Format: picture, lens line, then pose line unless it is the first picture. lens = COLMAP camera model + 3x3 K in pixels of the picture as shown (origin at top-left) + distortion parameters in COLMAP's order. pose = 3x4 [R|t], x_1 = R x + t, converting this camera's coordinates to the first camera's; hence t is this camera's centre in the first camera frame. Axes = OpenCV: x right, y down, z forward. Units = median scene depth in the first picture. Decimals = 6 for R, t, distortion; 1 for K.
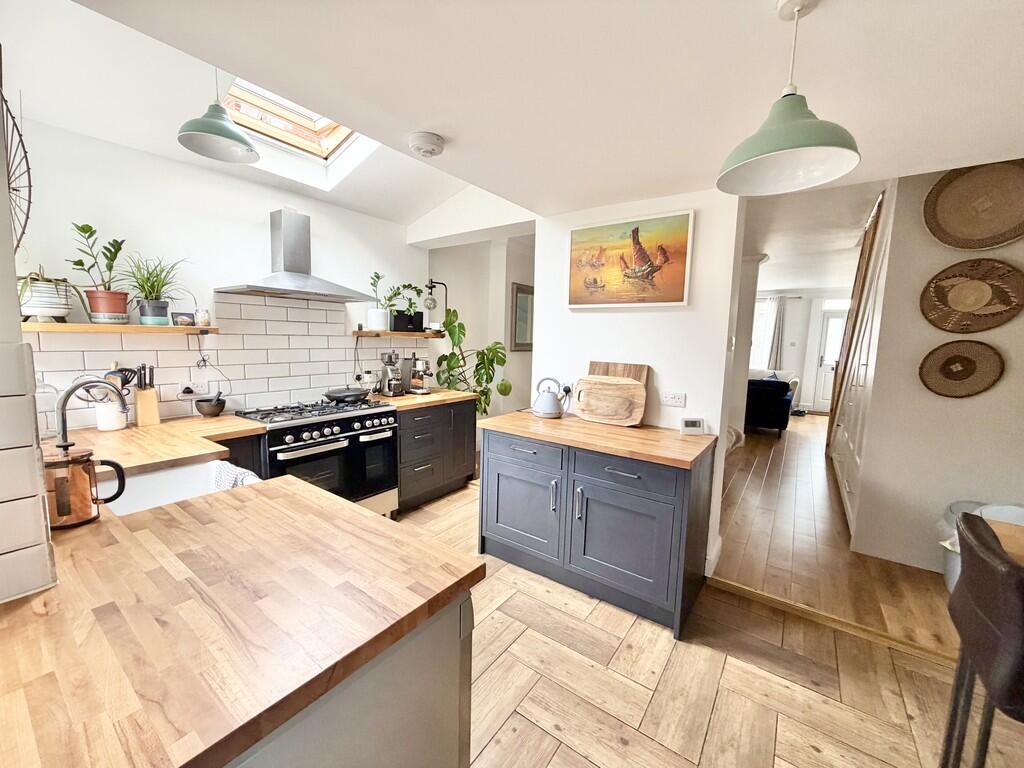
lens RADIAL K [[407.7, 0, 510.0], [0, 407.7, 383.4], [0, 0, 1]] dist [-0.001463, 0.000226]
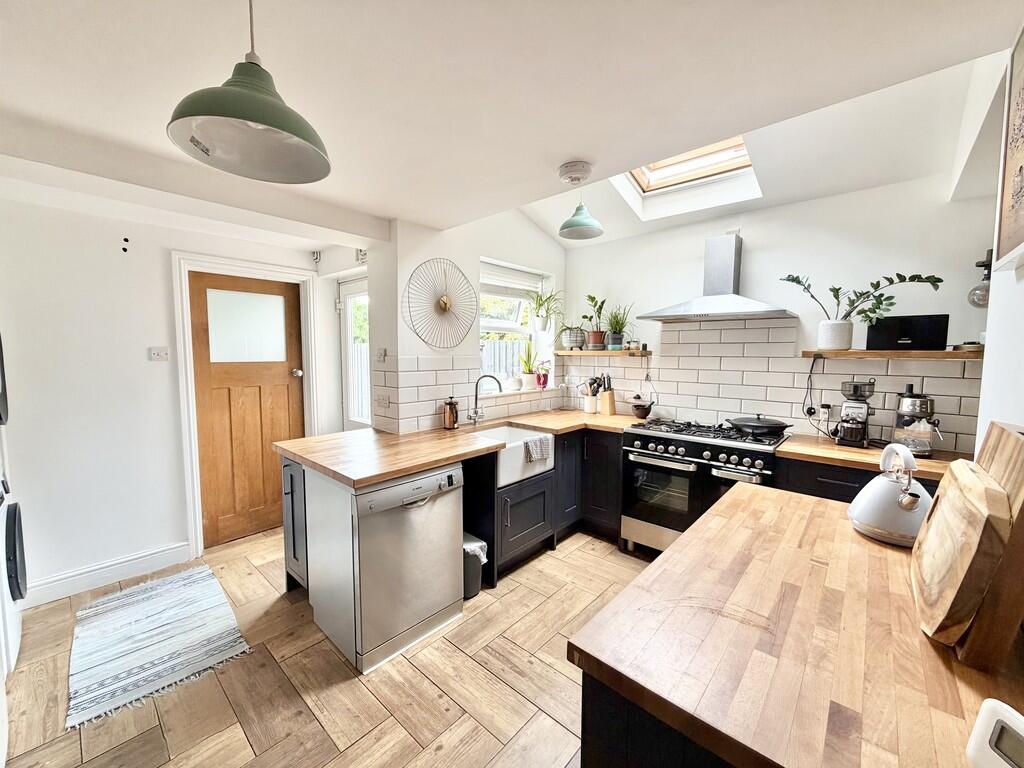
lens RADIAL K [[407.7, 0, 506.3], [0, 407.7, 382.3], [0, 0, 1]] dist [-0.001463, 0.000226]
pose [[-0.107368, 0.049205, -0.993001, 0.653896], [-0.122247, 0.990542, 0.062301, -0.066692], [0.986675, 0.128081, -0.100337, 0.728819]]
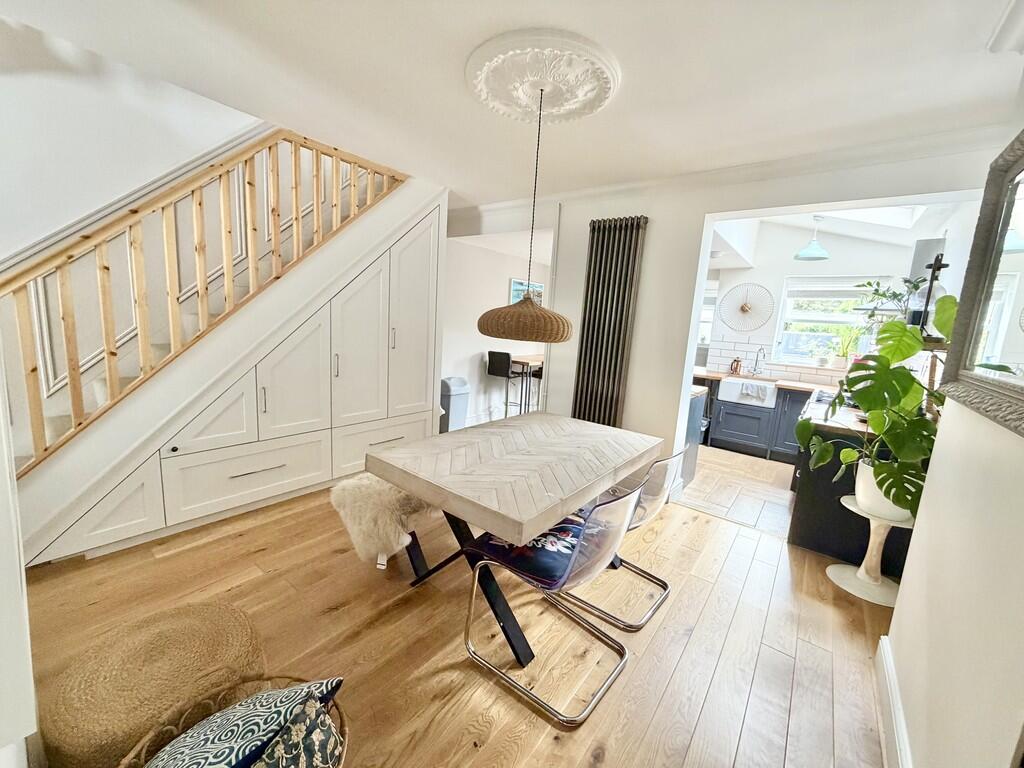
lens RADIAL K [[407.7, 0, 508.2], [0, 407.7, 382.3], [0, 0, 1]] dist [-0.001463, 0.000226]
pose [[-0.995102, -0.093515, 0.032052, 0.651280], [-0.081490, 0.959530, 0.269558, -0.295397], [-0.055963, 0.265626, -0.962451, 2.689862]]
